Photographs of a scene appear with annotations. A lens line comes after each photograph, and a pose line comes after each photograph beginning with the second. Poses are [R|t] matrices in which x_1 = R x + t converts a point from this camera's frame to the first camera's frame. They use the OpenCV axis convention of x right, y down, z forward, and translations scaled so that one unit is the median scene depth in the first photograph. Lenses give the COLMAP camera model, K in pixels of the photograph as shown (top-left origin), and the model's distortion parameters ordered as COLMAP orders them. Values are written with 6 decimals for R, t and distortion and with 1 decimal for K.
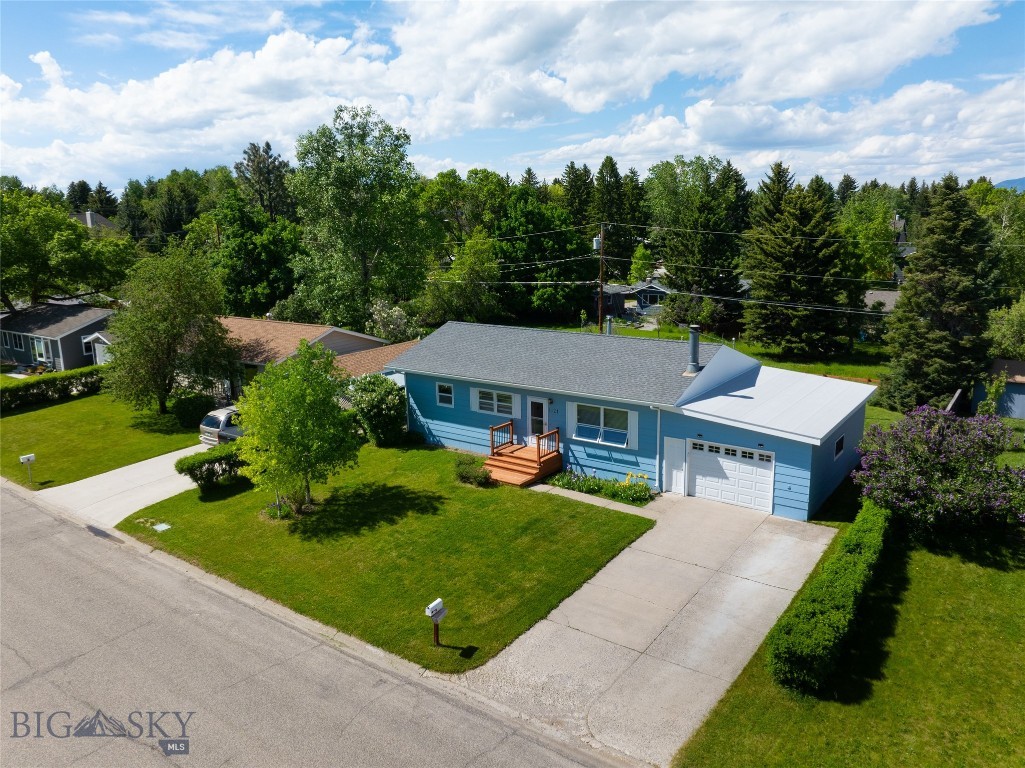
lens RADIAL K [[755.3, 0, 512.7], [0, 755.3, 327.4], [0, 0, 1]] dist [-0.027074, -0.000568]
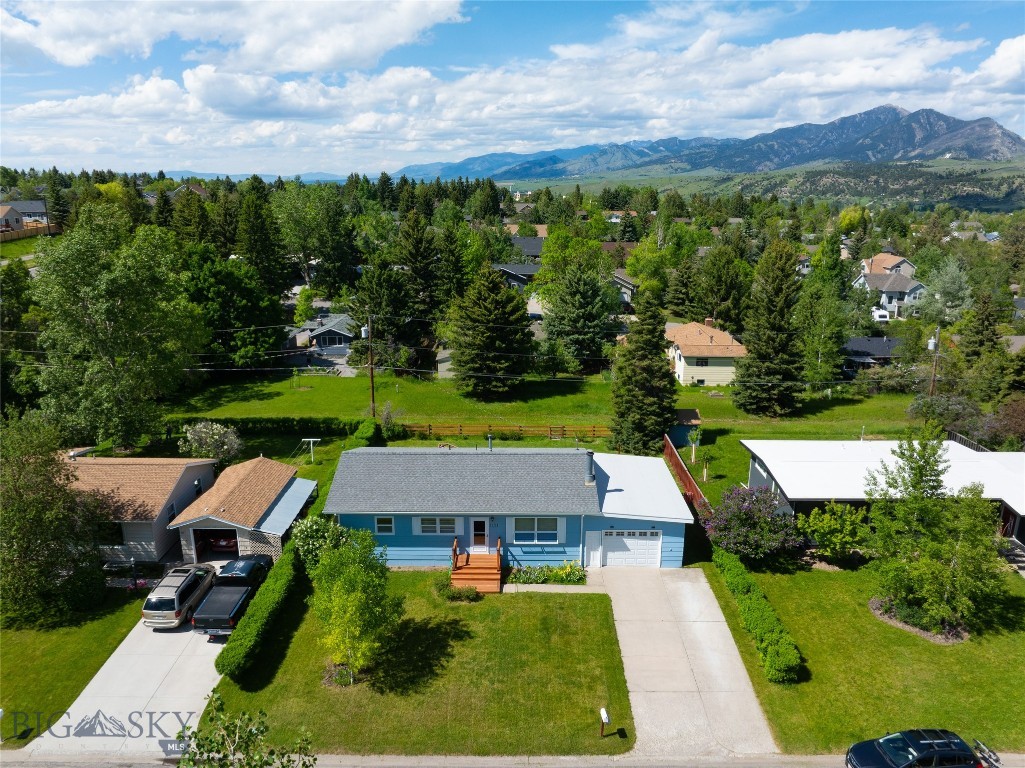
lens RADIAL K [[725.0, 0, 512.5], [0, 725.0, 384.0], [0, 0, 1]] dist [-0.010531, -0.000506]
pose [[0.808237, -0.132233, 0.573818, -0.622120], [0.061674, 0.988110, 0.140834, -0.312912], [-0.585618, -0.078438, 0.806783, -0.008849]]
